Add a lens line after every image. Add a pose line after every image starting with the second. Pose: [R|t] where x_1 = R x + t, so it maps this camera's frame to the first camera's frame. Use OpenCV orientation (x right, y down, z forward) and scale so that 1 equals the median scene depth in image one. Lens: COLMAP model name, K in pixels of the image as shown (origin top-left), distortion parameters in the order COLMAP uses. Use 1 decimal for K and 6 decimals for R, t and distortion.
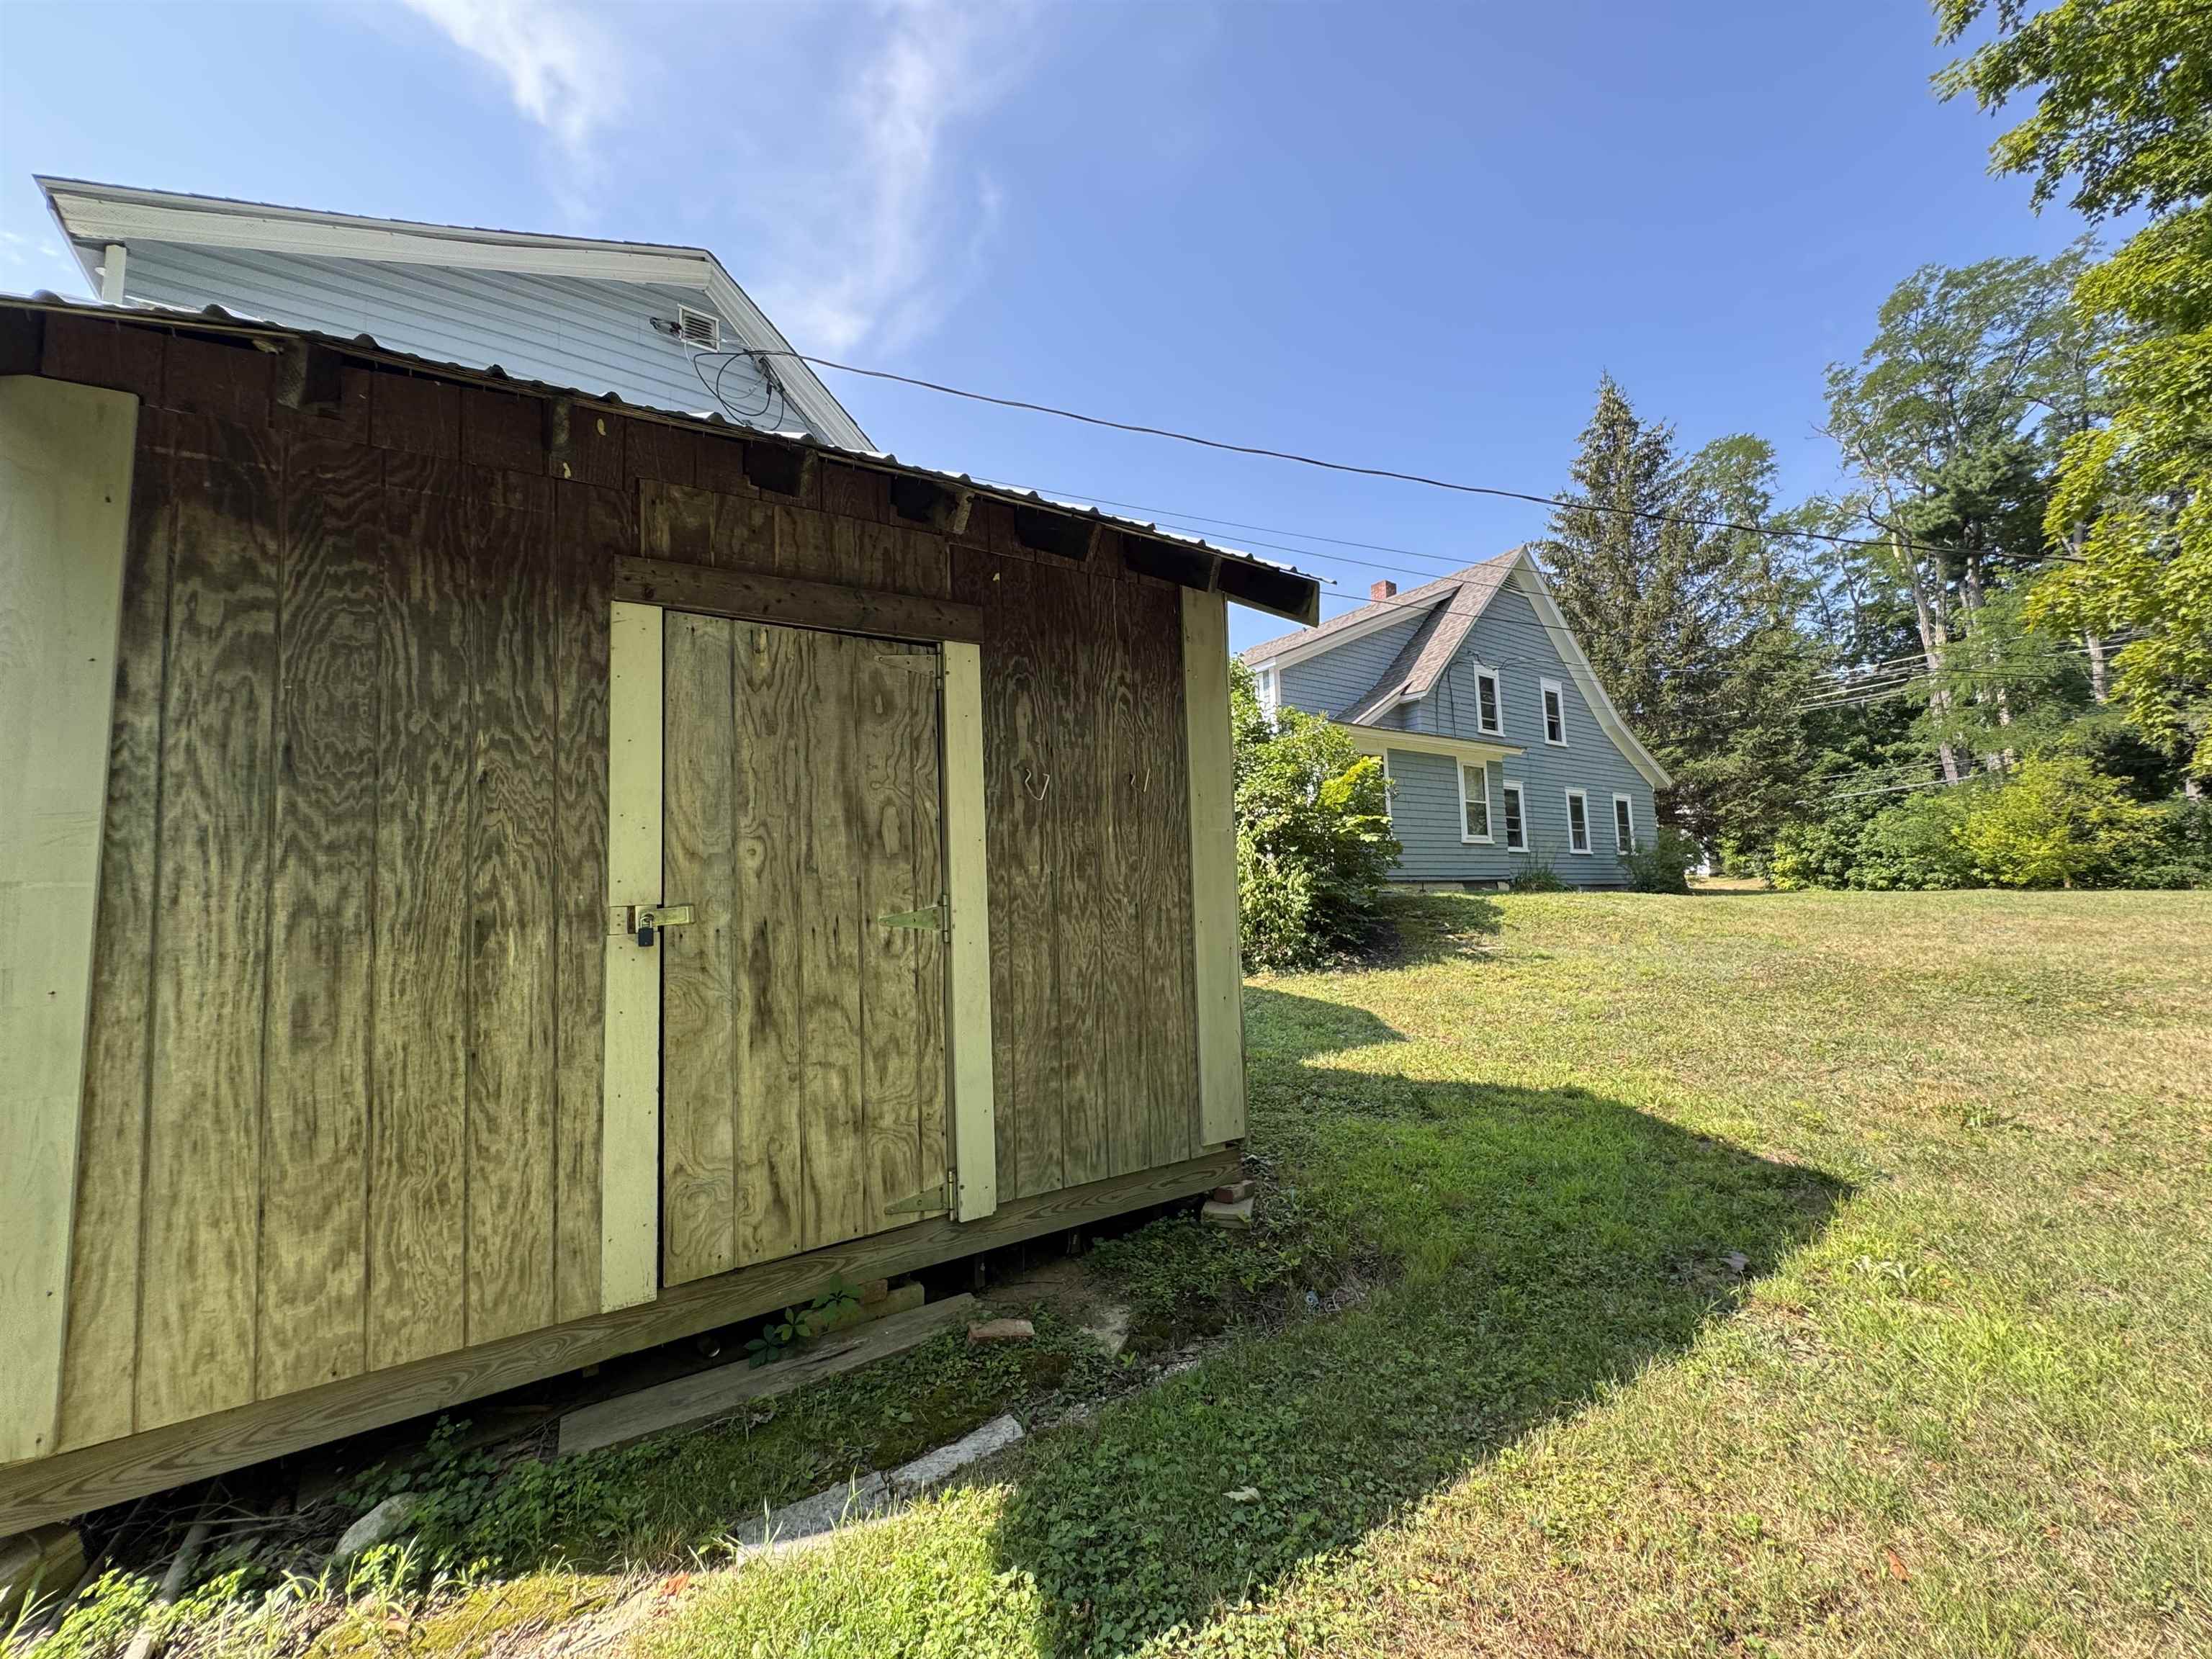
lens RADIAL K [[884.8, 0, 1106.2], [0, 884.8, 832.1], [0, 0, 1]] dist [-0.002515, -0.000083]
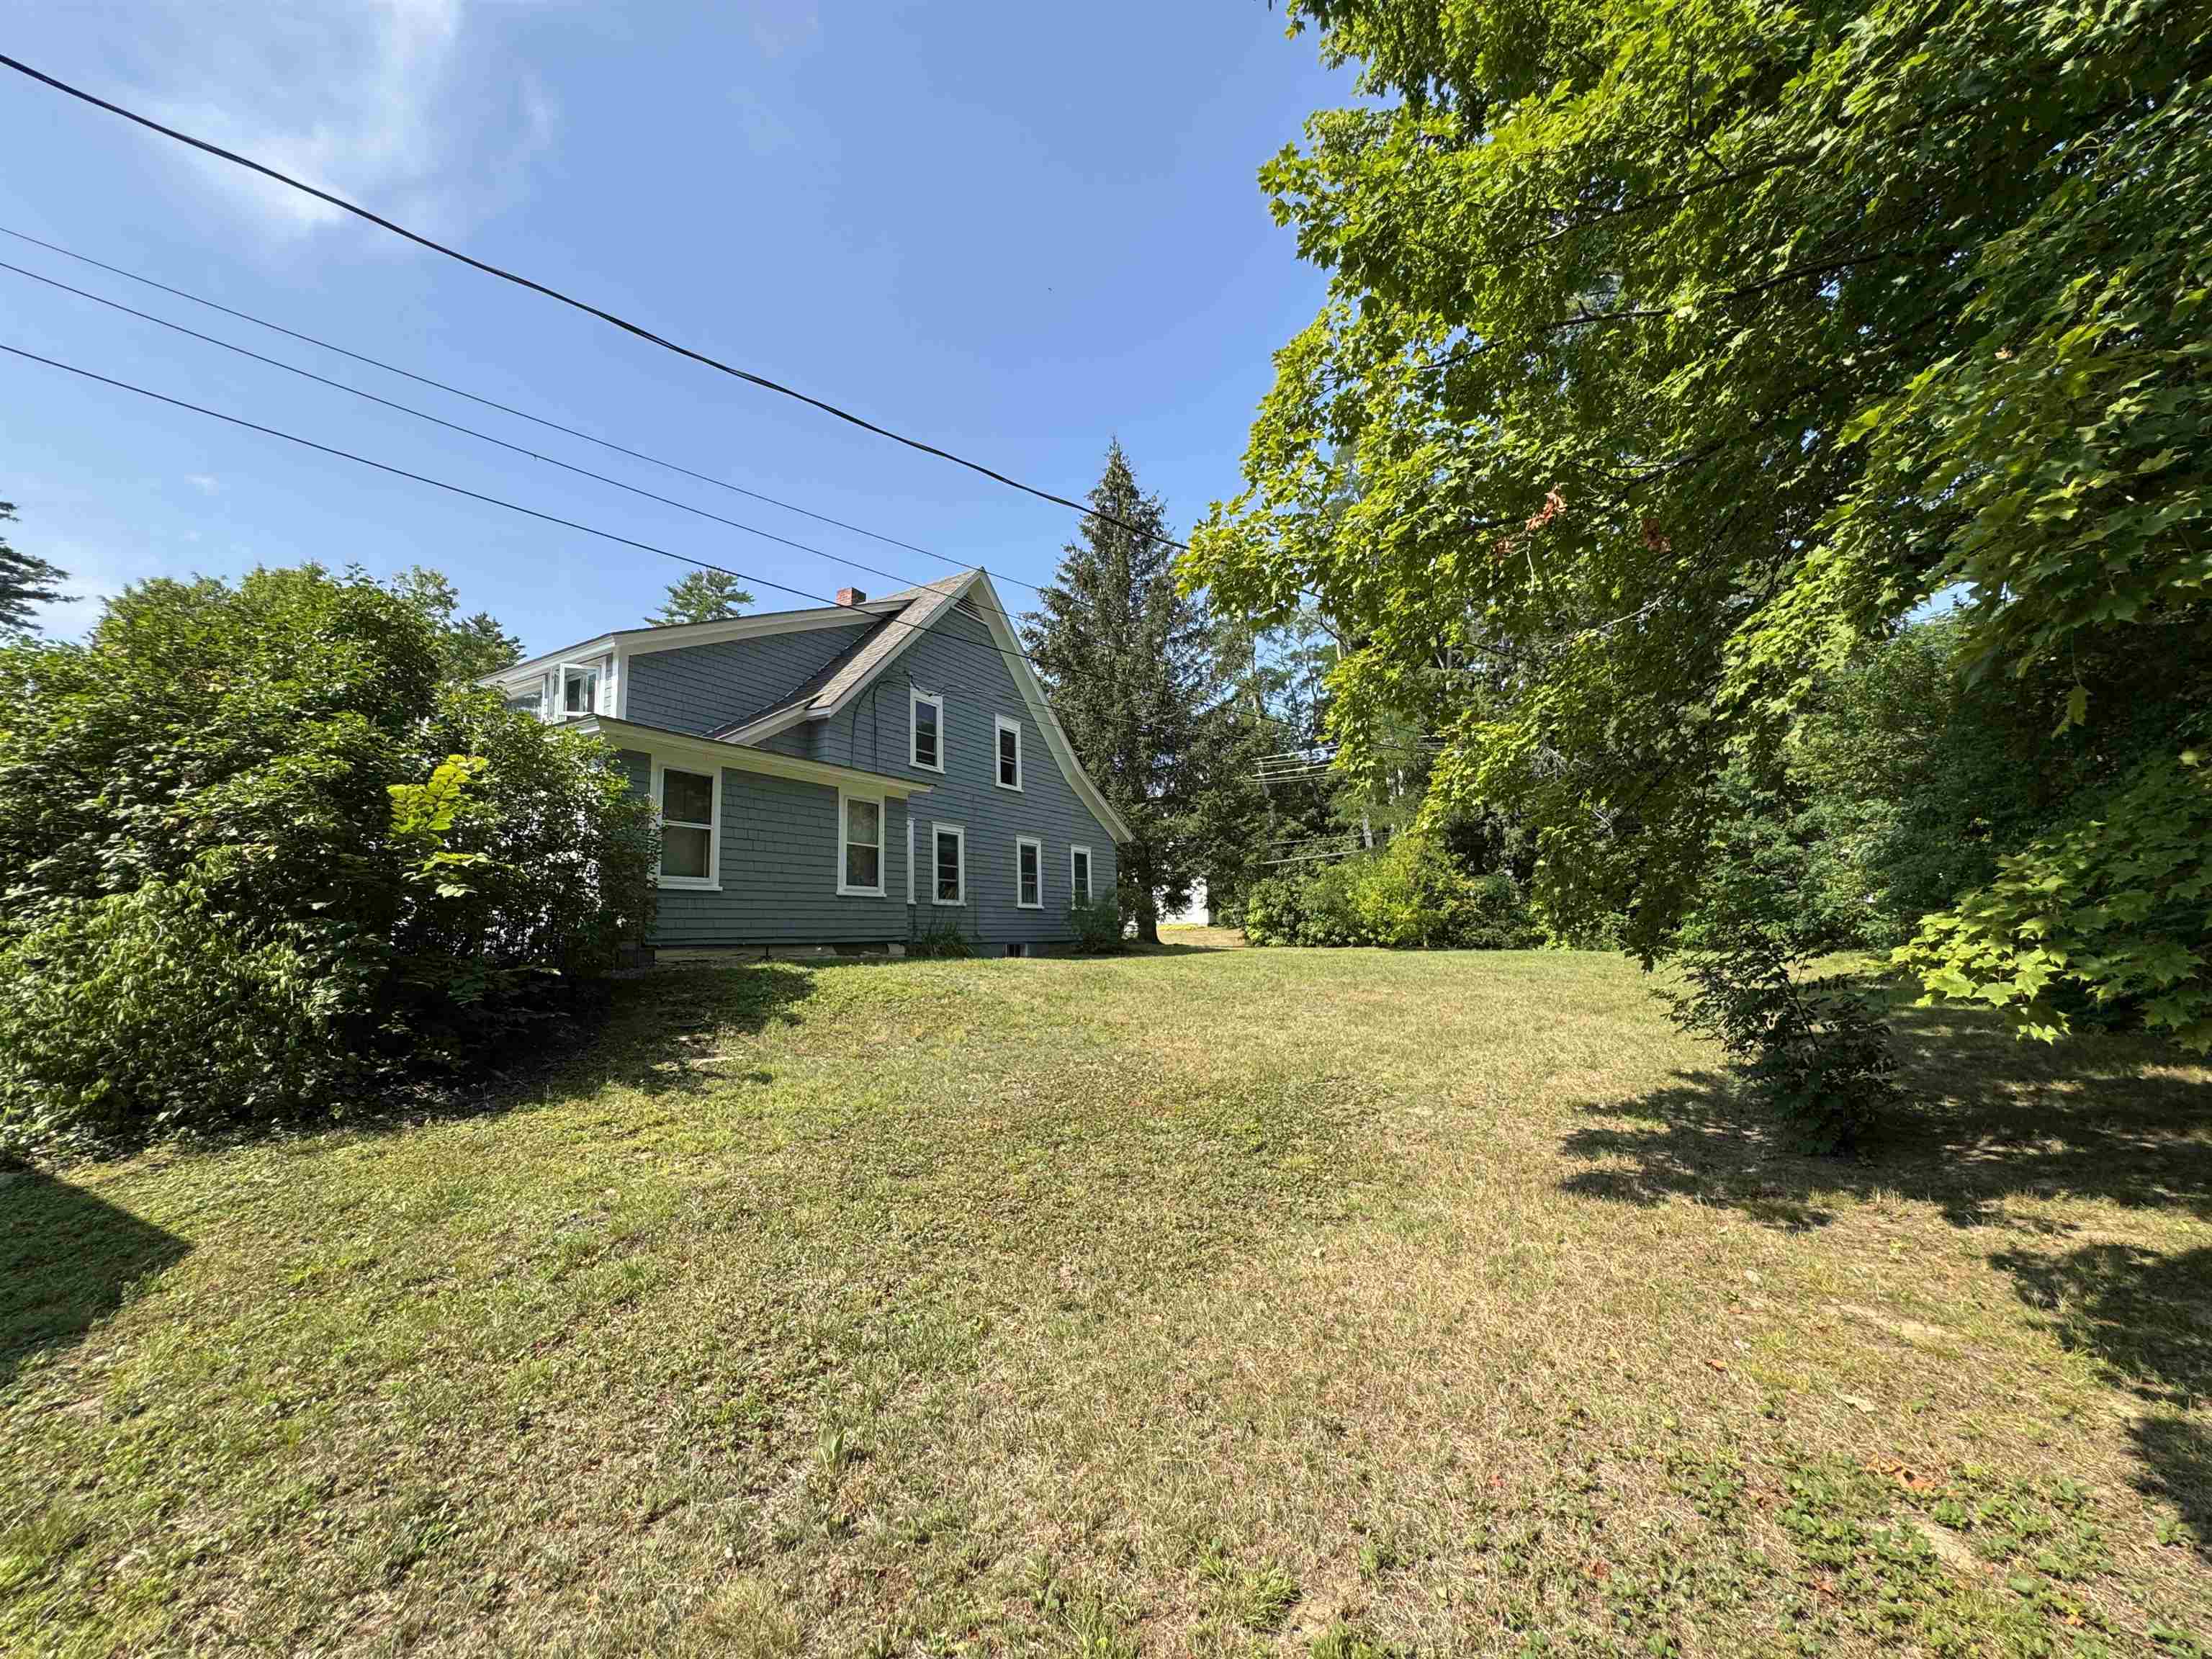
lens RADIAL K [[884.8, 0, 1106.2], [0, 884.8, 832.1], [0, 0, 1]] dist [-0.002515, -0.000083]
pose [[0.899089, 0.059114, 0.433757, 0.188490], [-0.040162, 0.997800, -0.052738, -0.008737], [-0.435921, 0.029996, 0.899485, 0.122021]]
